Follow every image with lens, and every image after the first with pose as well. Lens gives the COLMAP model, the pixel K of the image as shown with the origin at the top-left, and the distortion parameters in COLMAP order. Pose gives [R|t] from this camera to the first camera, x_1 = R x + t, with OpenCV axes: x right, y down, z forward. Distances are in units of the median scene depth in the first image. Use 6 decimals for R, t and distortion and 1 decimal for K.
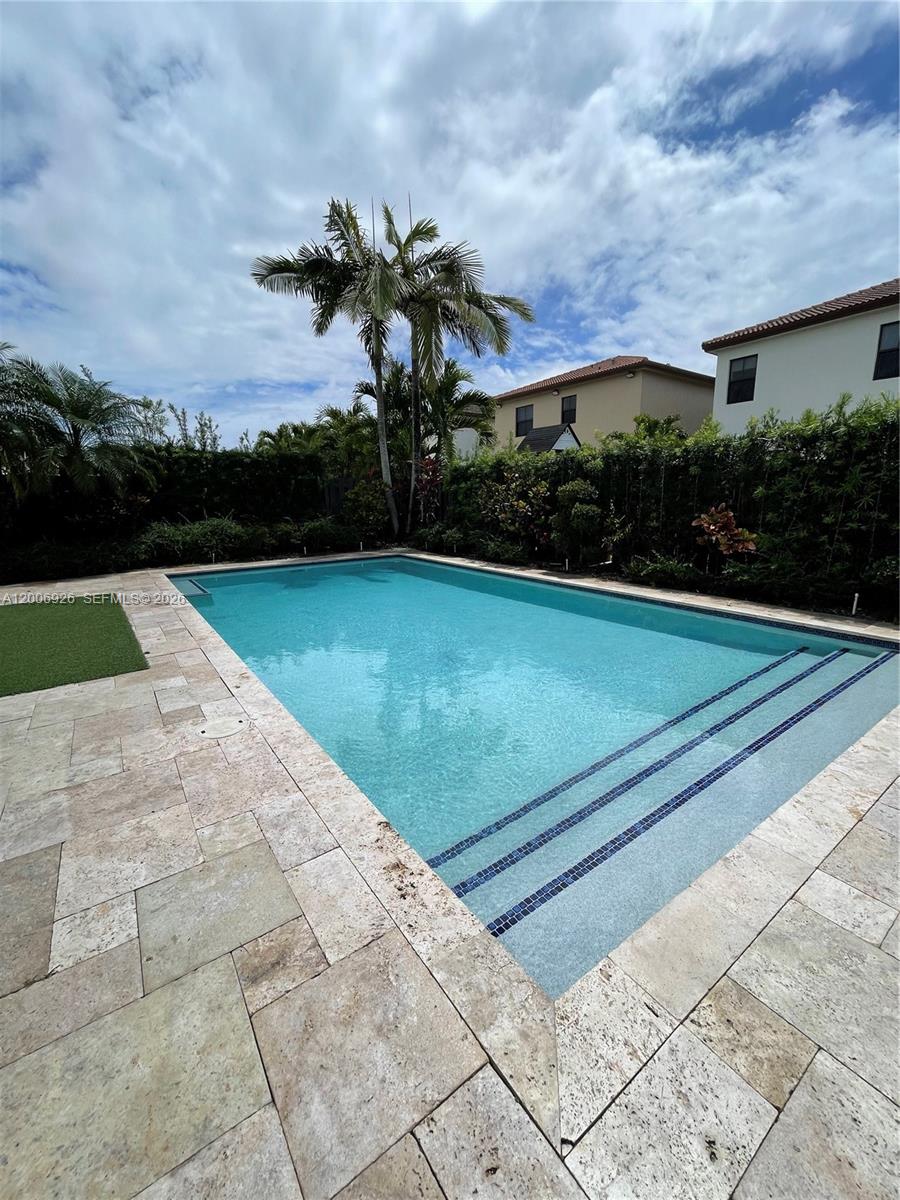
lens RADIAL K [[482.3, 0, 445.3], [0, 482.3, 596.2], [0, 0, 1]] dist [-0.003514, 0.000711]
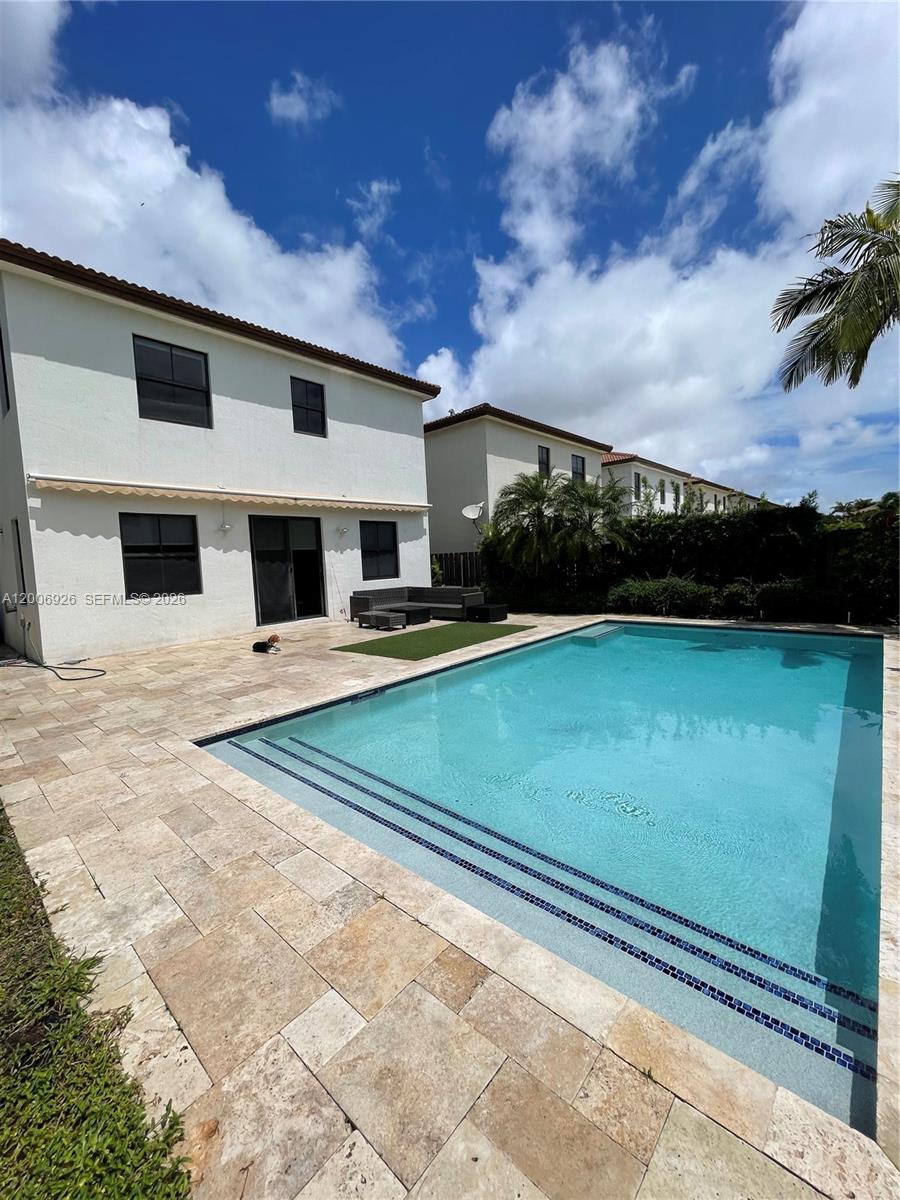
lens RADIAL K [[482.3, 0, 446.7], [0, 482.3, 599.3], [0, 0, 1]] dist [-0.003514, 0.000711]
pose [[0.221682, 0.083280, -0.971556, 0.950163], [-0.153158, 0.986953, 0.049654, -0.158517], [0.963016, 0.137794, 0.231545, 0.440340]]
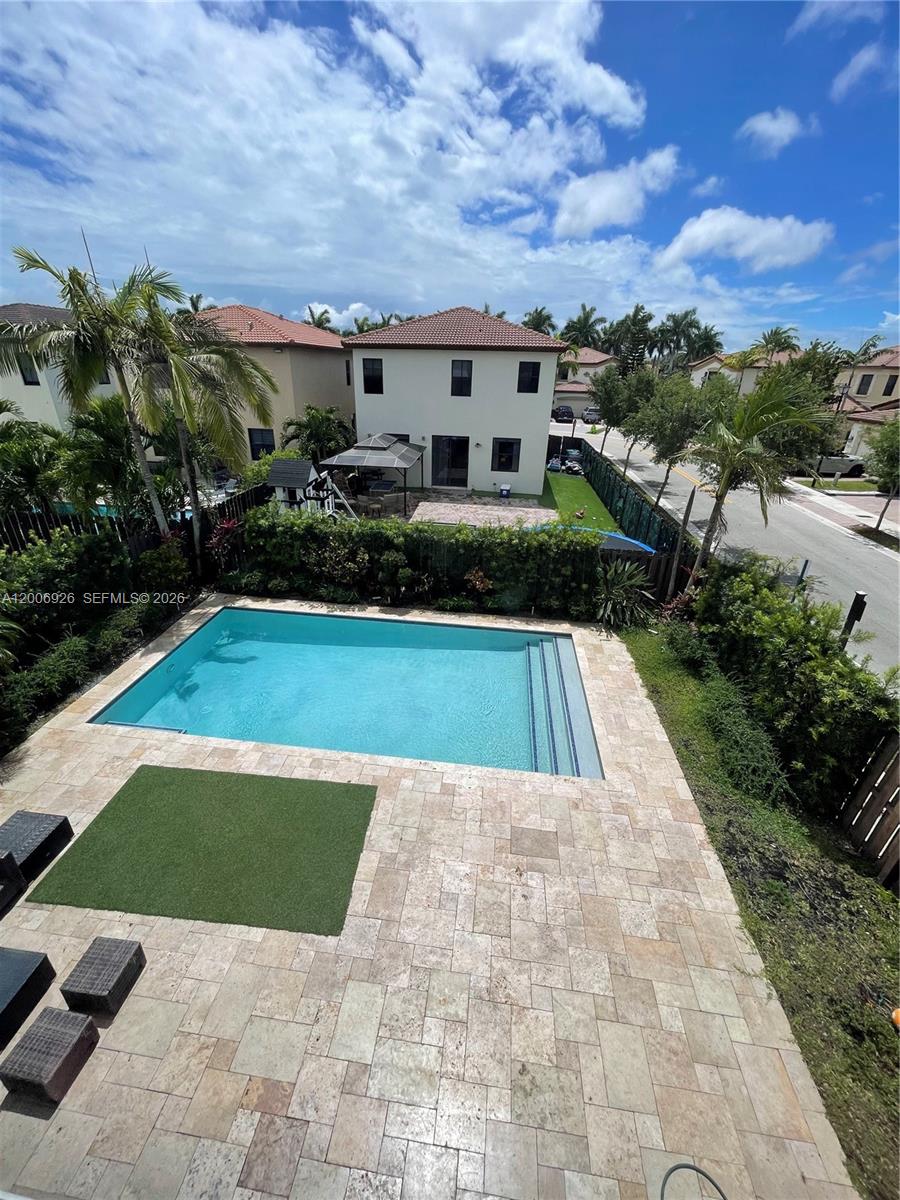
lens RADIAL K [[482.3, 0, 443.3], [0, 482.3, 592.3], [0, 0, 1]] dist [-0.003514, 0.000711]
pose [[0.672864, -0.286418, 0.682070, -1.141260], [0.117342, 0.951657, 0.283866, -0.840182], [-0.730401, -0.110968, 0.673944, -0.336754]]
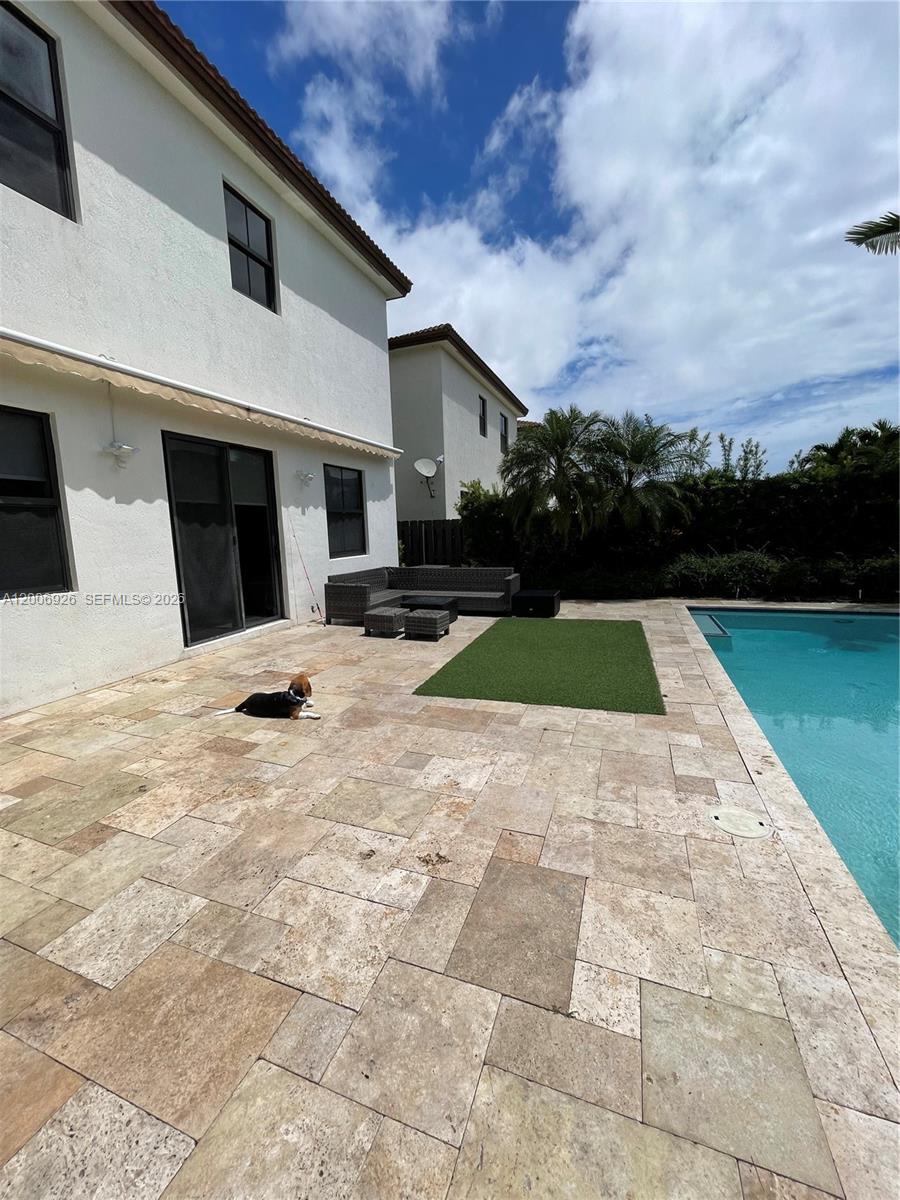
lens RADIAL K [[482.3, 0, 442.6], [0, 482.3, 594.5], [0, 0, 1]] dist [-0.003514, 0.000711]
pose [[0.551968, 0.108723, -0.826747, -0.038641], [-0.141418, 0.989307, 0.035685, -0.053818], [0.821786, 0.097220, 0.561441, 0.001567]]
